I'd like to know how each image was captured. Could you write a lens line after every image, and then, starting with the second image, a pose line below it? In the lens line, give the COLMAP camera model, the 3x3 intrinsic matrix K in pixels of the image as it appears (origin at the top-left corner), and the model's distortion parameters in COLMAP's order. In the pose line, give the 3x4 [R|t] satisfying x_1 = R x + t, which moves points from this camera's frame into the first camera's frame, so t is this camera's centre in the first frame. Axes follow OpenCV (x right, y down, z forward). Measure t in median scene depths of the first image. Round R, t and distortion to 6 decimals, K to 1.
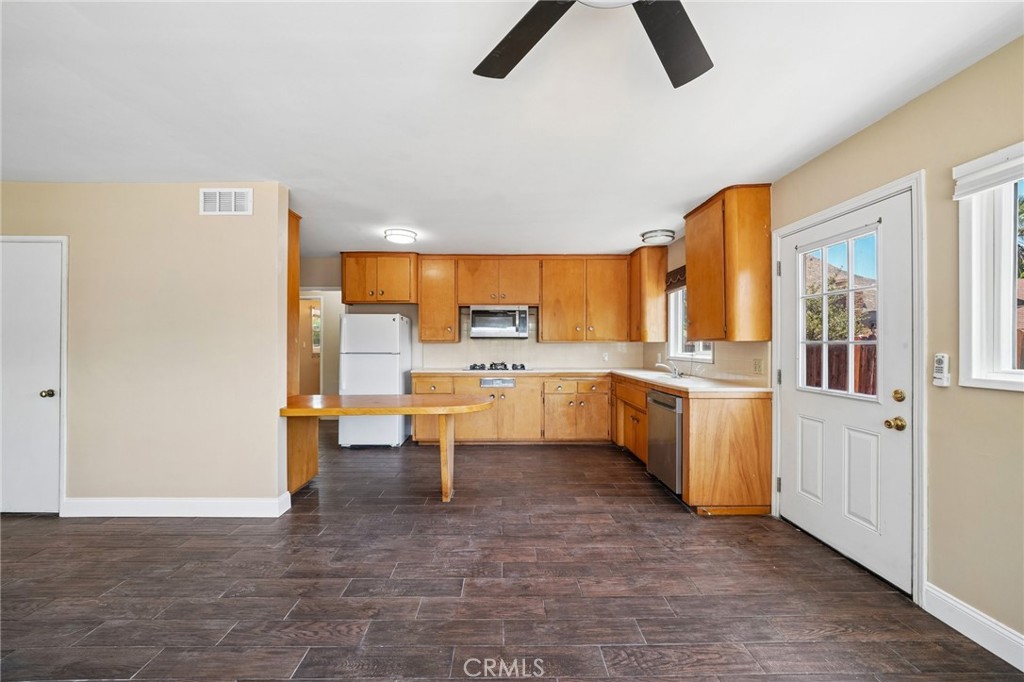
lens RADIAL K [[369.5, 0, 512.0], [0, 369.5, 341.0], [0, 0, 1]] dist [-0.008981, 0.000050]
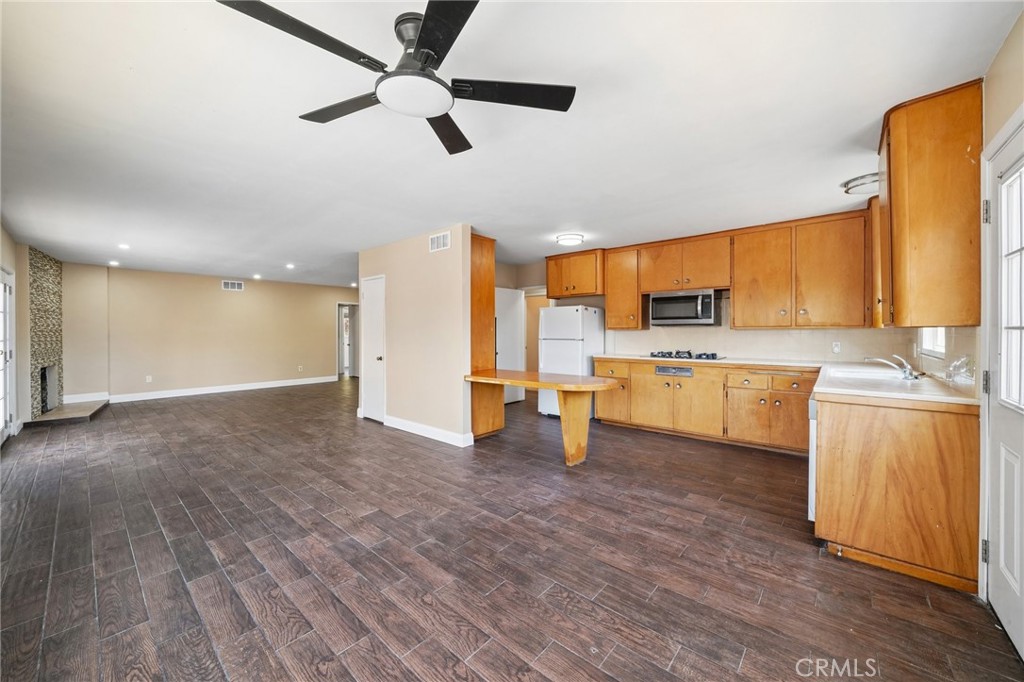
lens RADIAL K [[377.3, 0, 534.4], [0, 377.3, 330.4], [0, 0, 1]] dist [-0.008068, 0.000077]
pose [[0.770628, -0.004243, -0.637272, 0.519243], [0.008067, 0.999963, 0.003097, -0.000239], [0.637235, -0.007528, 0.770633, 0.005742]]
